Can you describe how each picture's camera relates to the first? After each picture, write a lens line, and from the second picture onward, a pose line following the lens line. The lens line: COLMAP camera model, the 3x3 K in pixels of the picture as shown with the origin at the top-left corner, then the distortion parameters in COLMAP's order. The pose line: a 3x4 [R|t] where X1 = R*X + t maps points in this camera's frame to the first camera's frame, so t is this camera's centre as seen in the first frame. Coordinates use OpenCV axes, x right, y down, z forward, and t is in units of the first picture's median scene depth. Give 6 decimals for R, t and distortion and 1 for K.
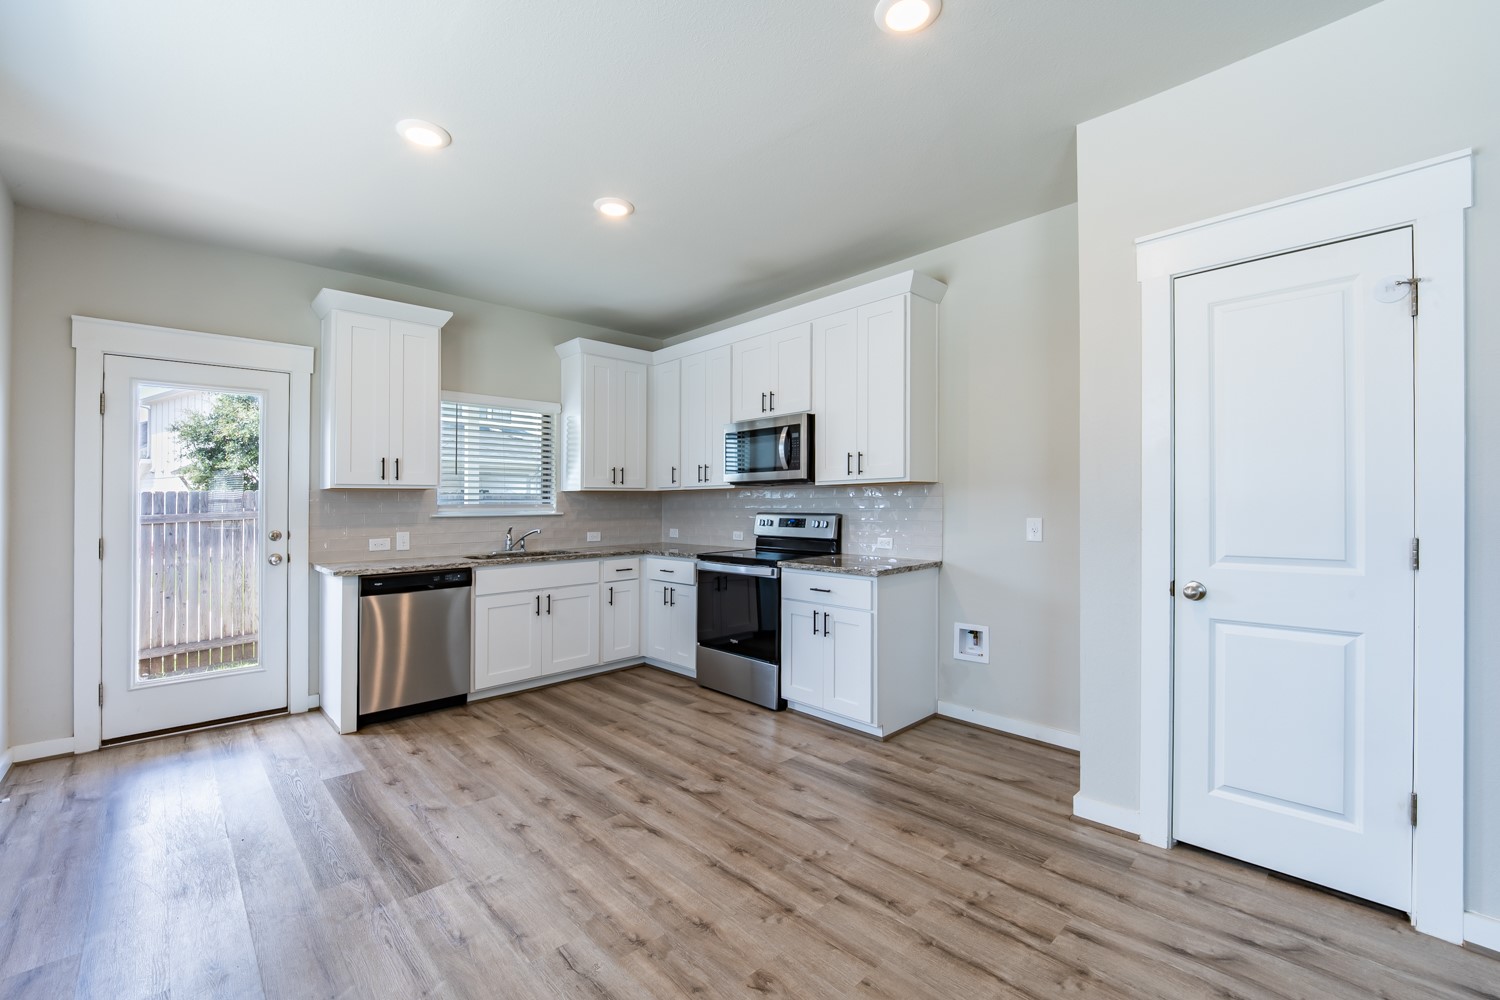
lens RADIAL K [[619.2, 0, 742.3], [0, 619.2, 495.8], [0, 0, 1]] dist [0.008903, -0.012790]
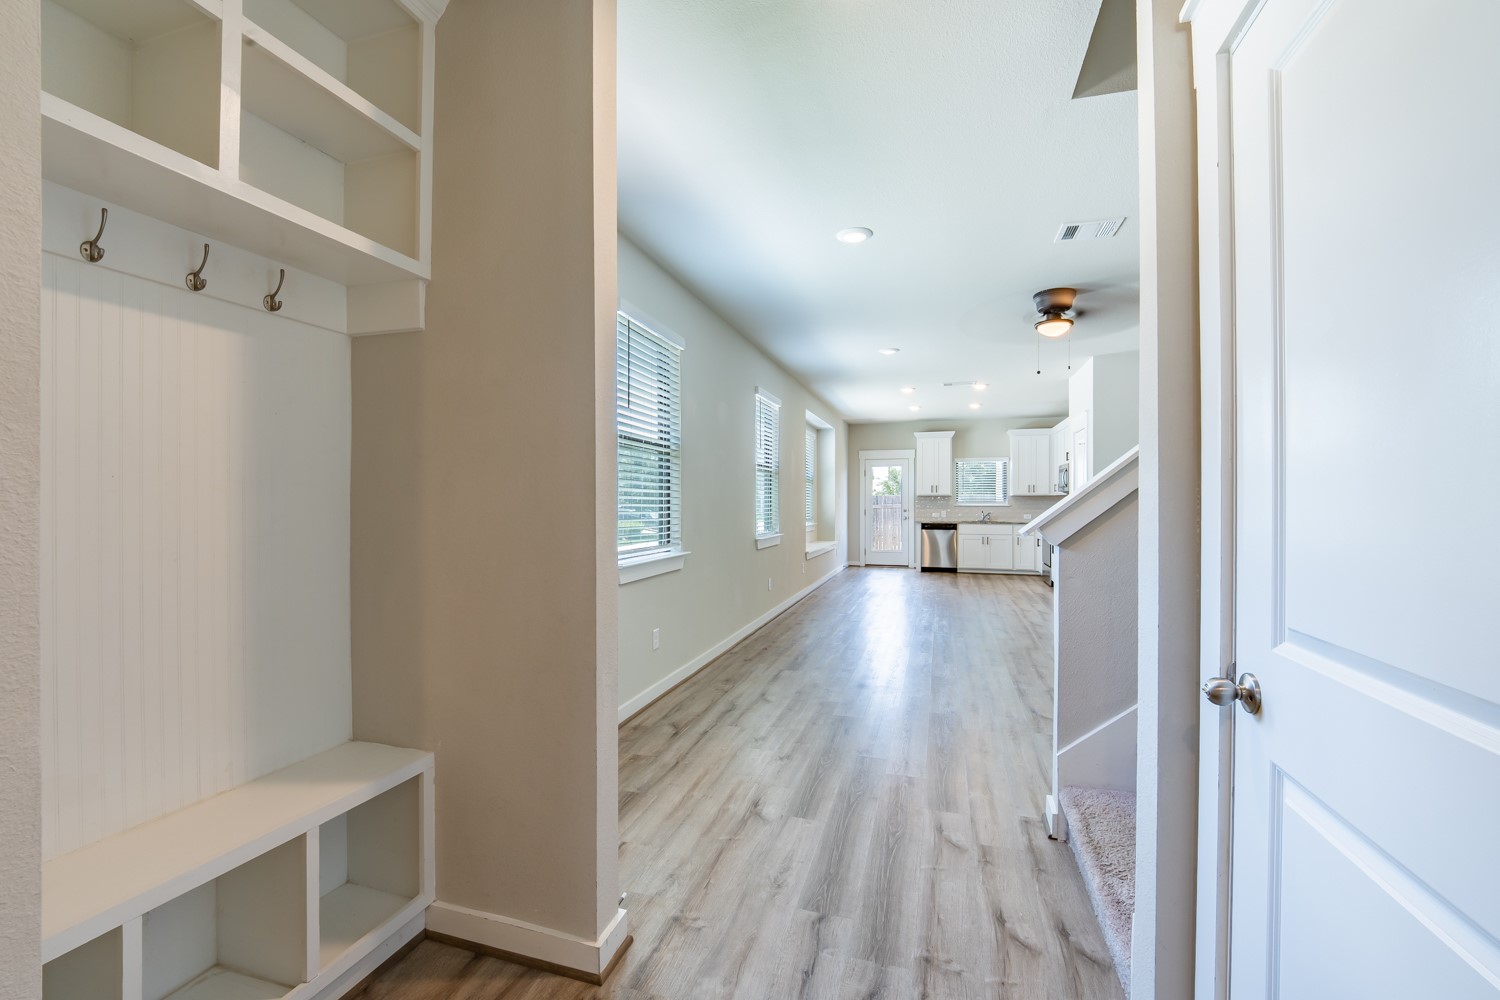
lens RADIAL K [[612.6, 0, 750.0], [0, 612.6, 500.0], [0, 0, 1]] dist [-0.000011, -0.007908]
pose [[0.505809, 0.005485, -0.862628, 1.522504], [0.007750, 0.999911, 0.010902, -0.029746], [0.862611, -0.012200, 0.505721, -1.245288]]
